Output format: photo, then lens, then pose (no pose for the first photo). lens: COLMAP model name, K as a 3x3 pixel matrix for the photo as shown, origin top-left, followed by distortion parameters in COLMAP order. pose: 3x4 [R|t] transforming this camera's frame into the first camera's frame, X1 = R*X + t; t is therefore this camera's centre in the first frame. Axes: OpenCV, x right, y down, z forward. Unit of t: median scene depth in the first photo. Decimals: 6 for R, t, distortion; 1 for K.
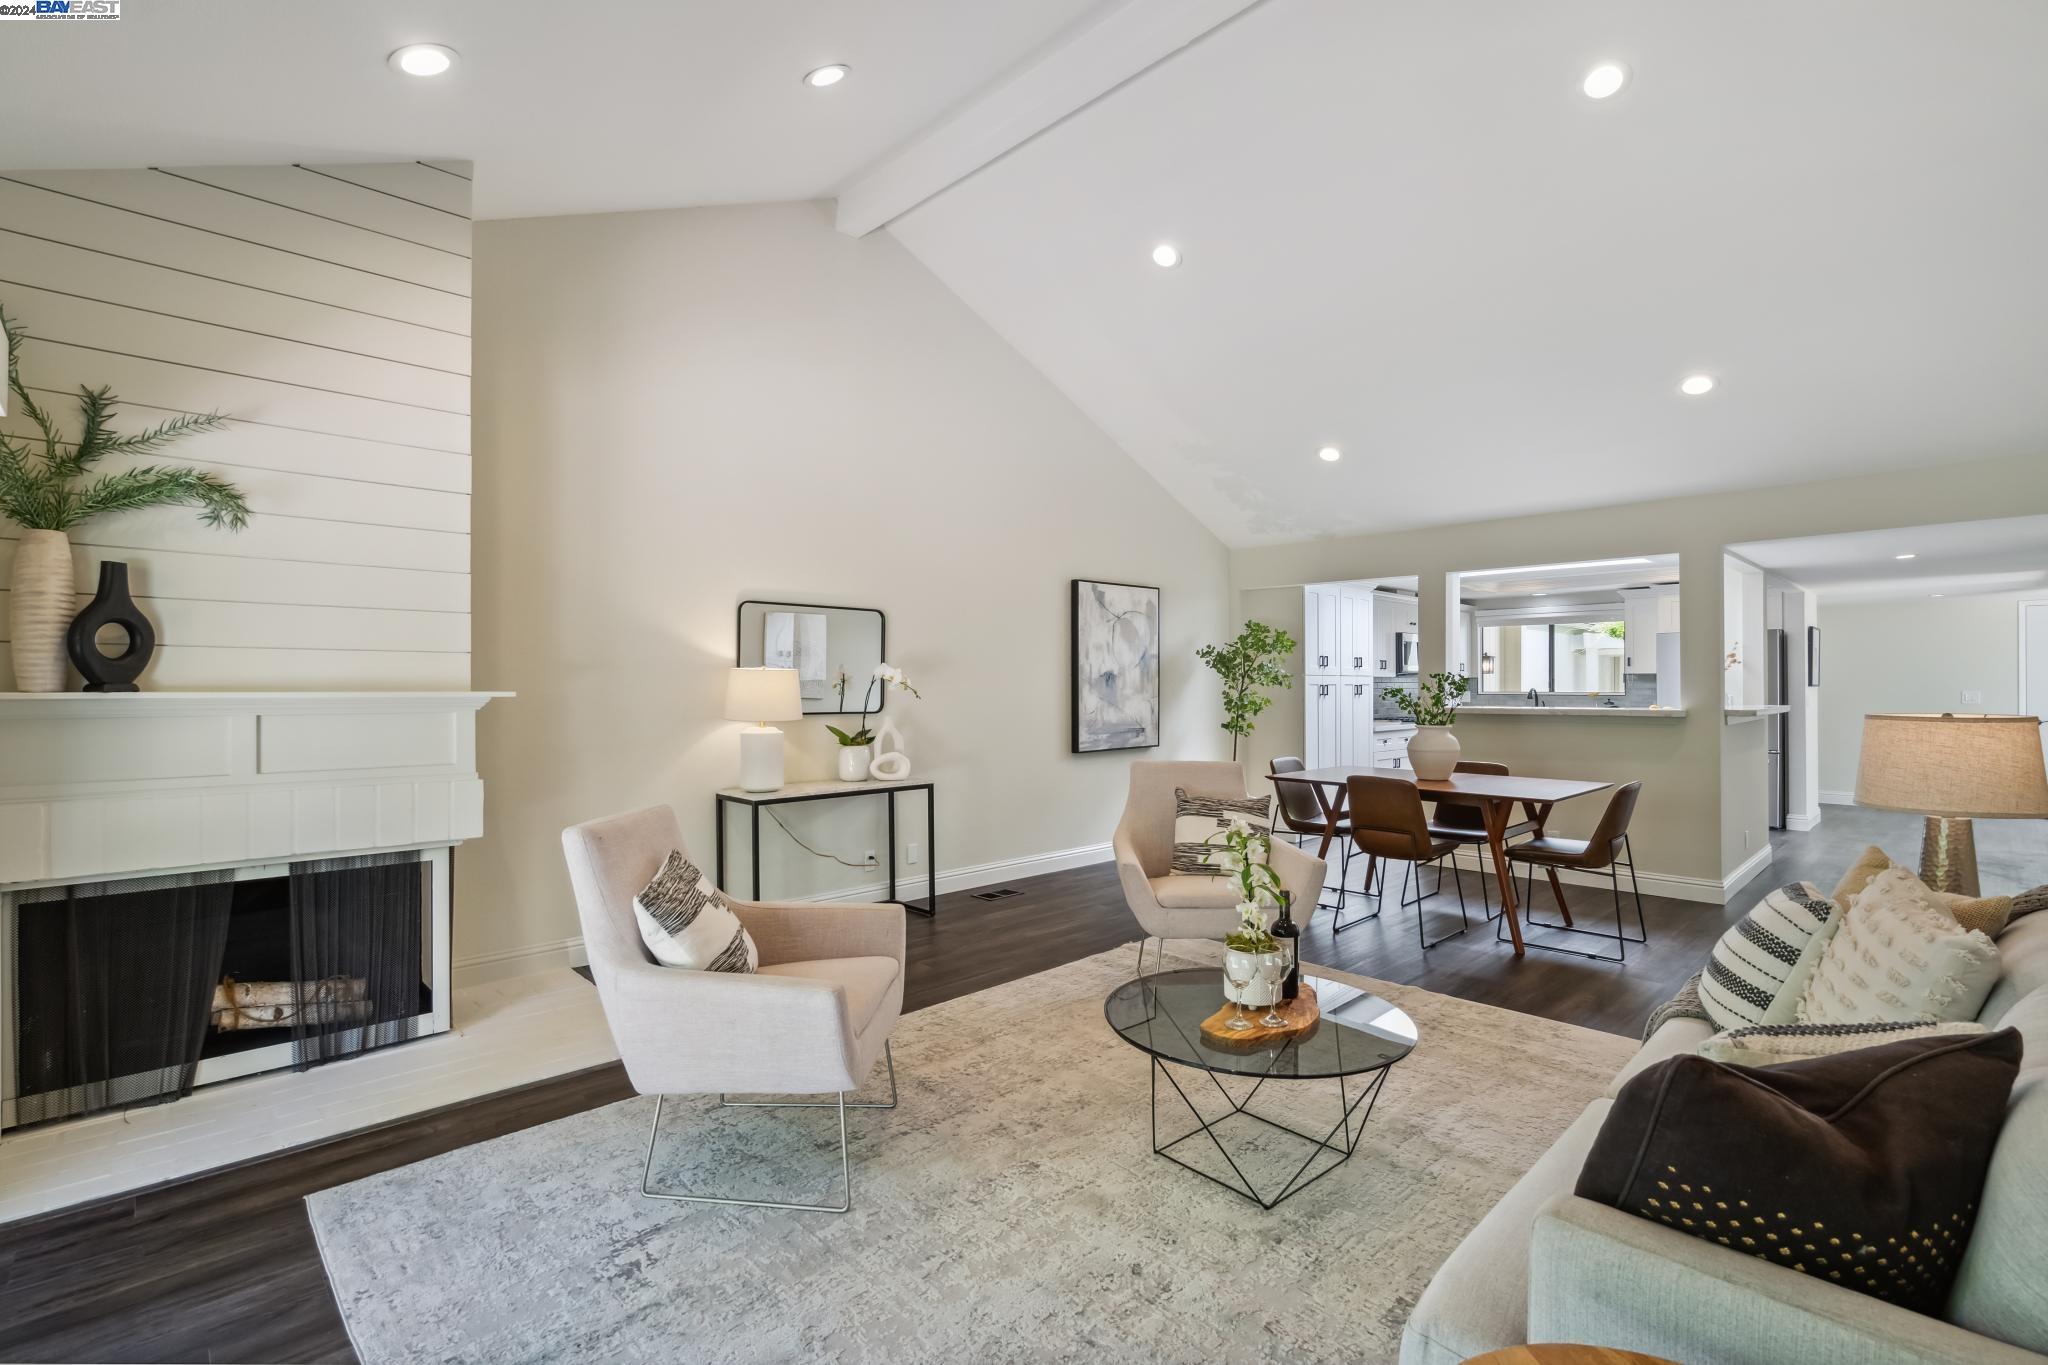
lens RADIAL K [[953.1, 0, 1025.0], [0, 953.1, 685.0], [0, 0, 1]] dist [-0.002484, 0.000022]
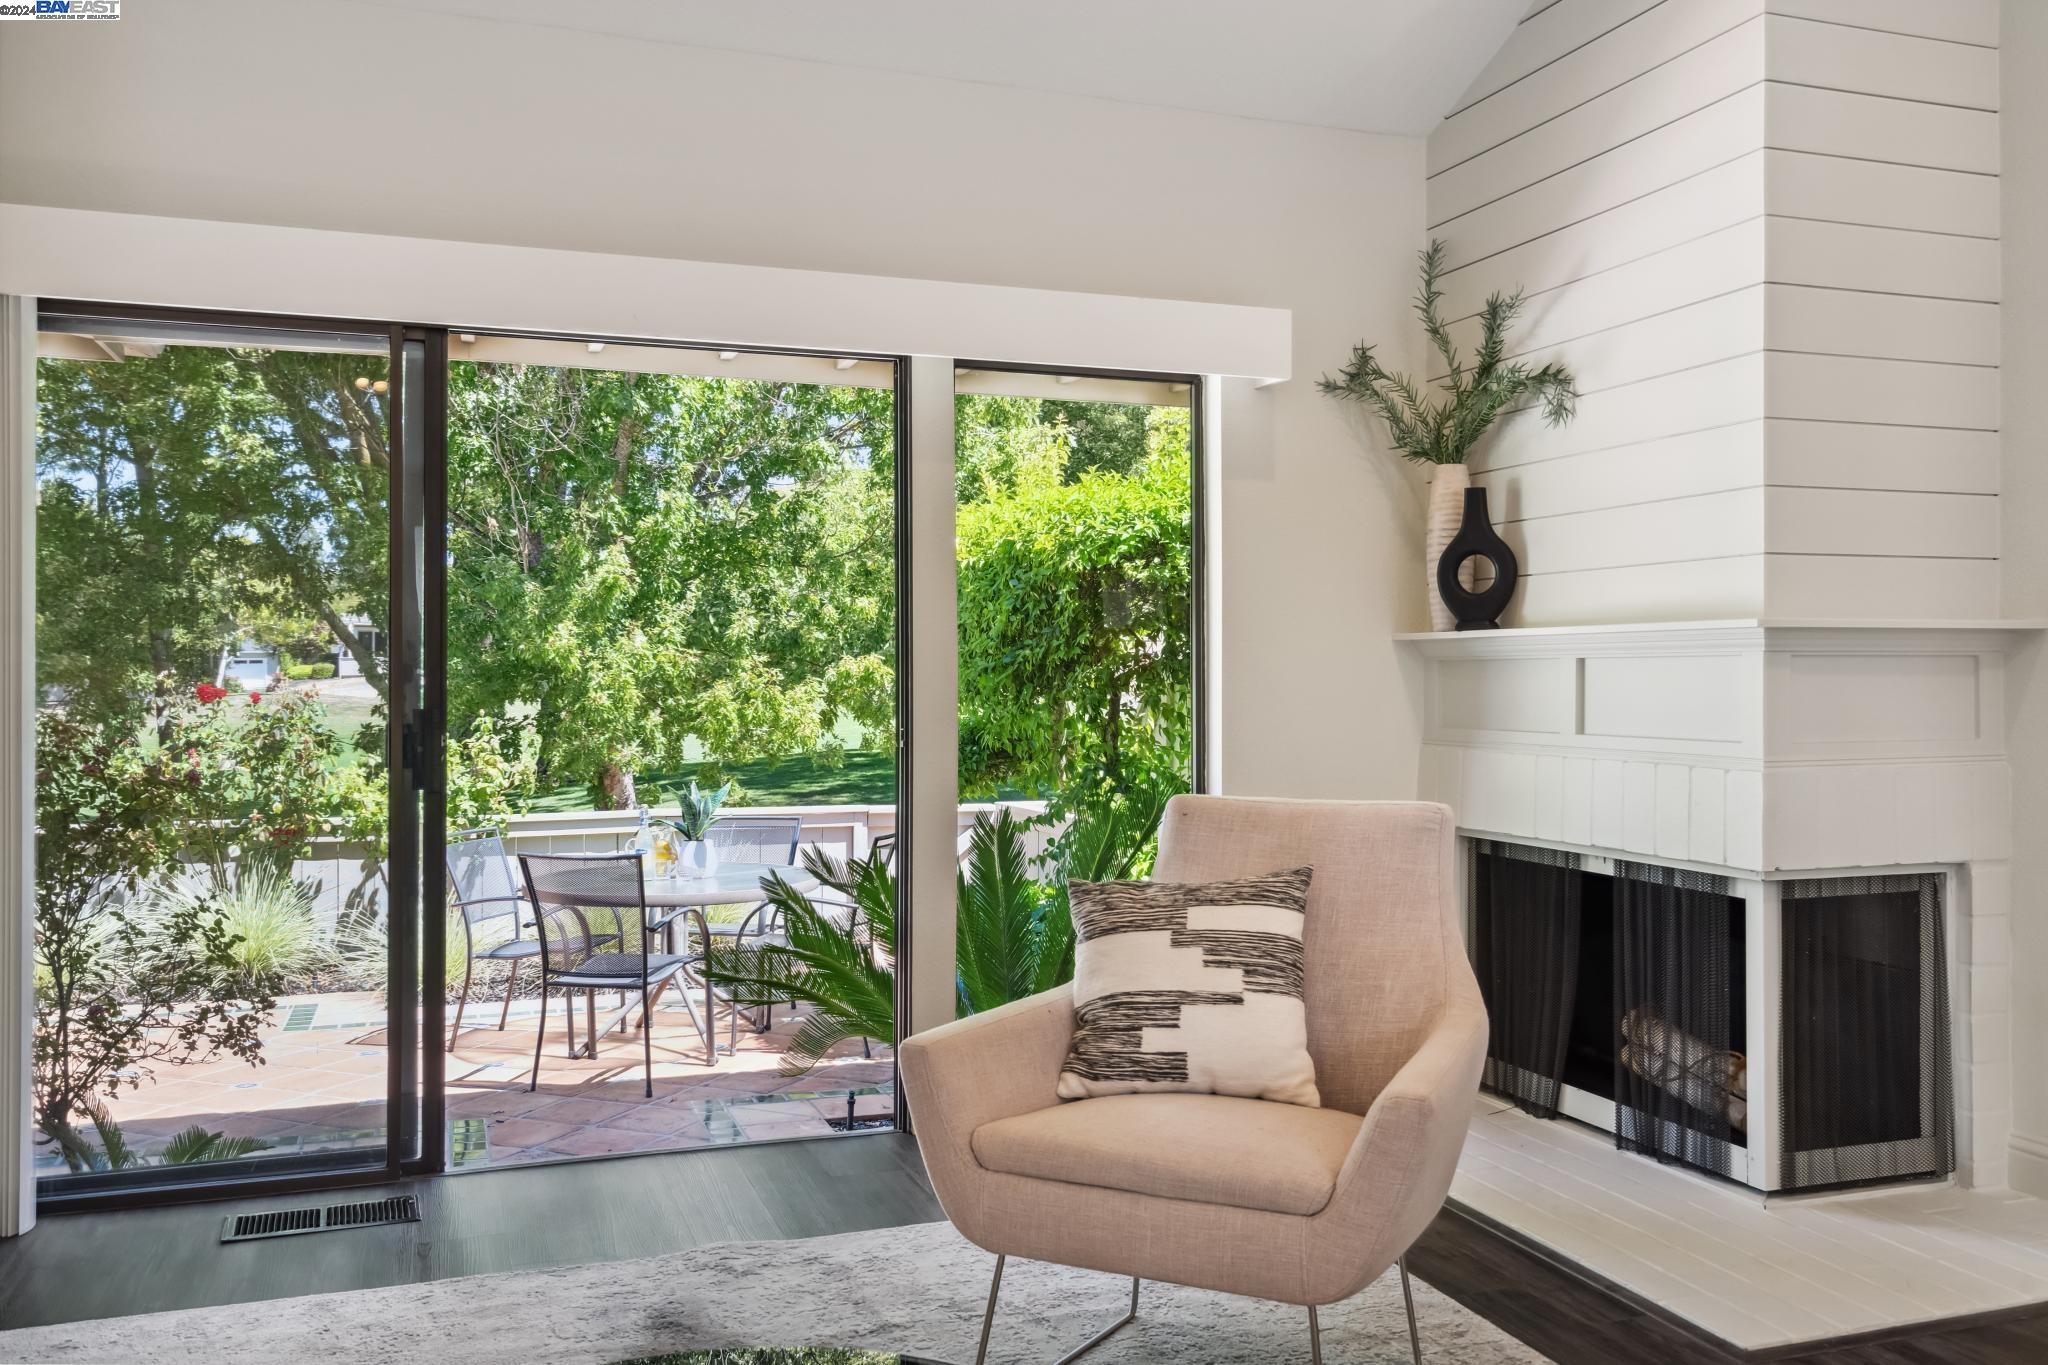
lens RADIAL K [[1715.4, 0, 1026.2], [0, 1715.4, 666.1], [0, 0, 1]] dist [-0.003031, 0.004808]
pose [[-0.420582, -0.009413, -0.907206, 0.610251], [-0.002542, 0.999954, -0.009197, 0.049887], [0.907251, -0.001562, -0.420586, 1.116372]]
